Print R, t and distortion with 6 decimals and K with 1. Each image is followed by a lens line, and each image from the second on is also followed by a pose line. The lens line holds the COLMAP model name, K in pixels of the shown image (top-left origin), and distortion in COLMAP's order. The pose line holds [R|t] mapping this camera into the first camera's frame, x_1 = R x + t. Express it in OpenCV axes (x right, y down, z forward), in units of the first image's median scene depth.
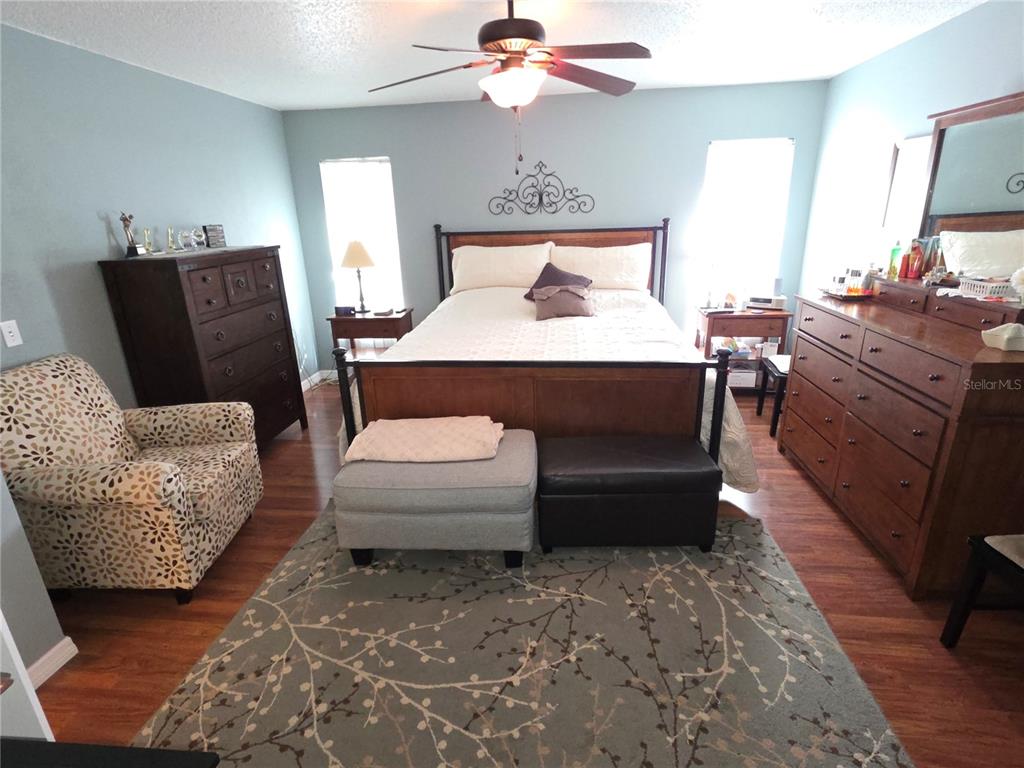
lens RADIAL K [[531.1, 0, 513.3], [0, 531.1, 387.2], [0, 0, 1]] dist [0.003899, 0.000412]
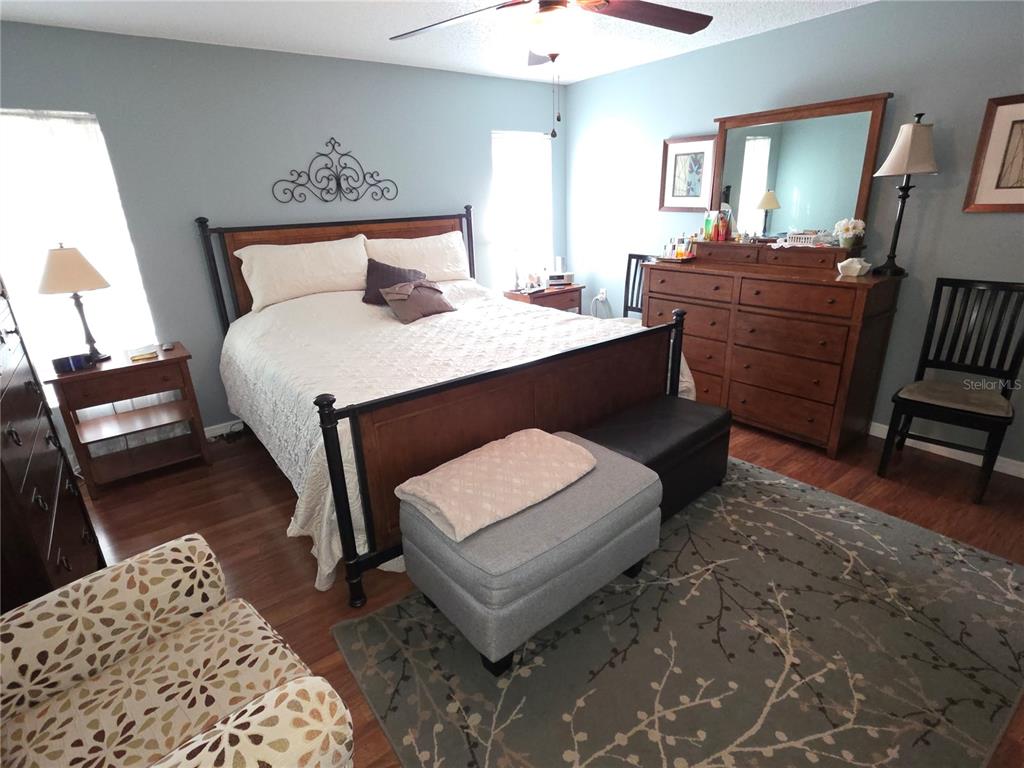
lens RADIAL K [[531.1, 0, 509.3], [0, 531.1, 385.4], [0, 0, 1]] dist [0.003899, 0.000412]
pose [[0.722753, -0.228565, 0.652216, -0.547441], [0.236028, 0.968619, 0.077891, -0.076758], [-0.649553, 0.097645, 0.754020, 0.347881]]
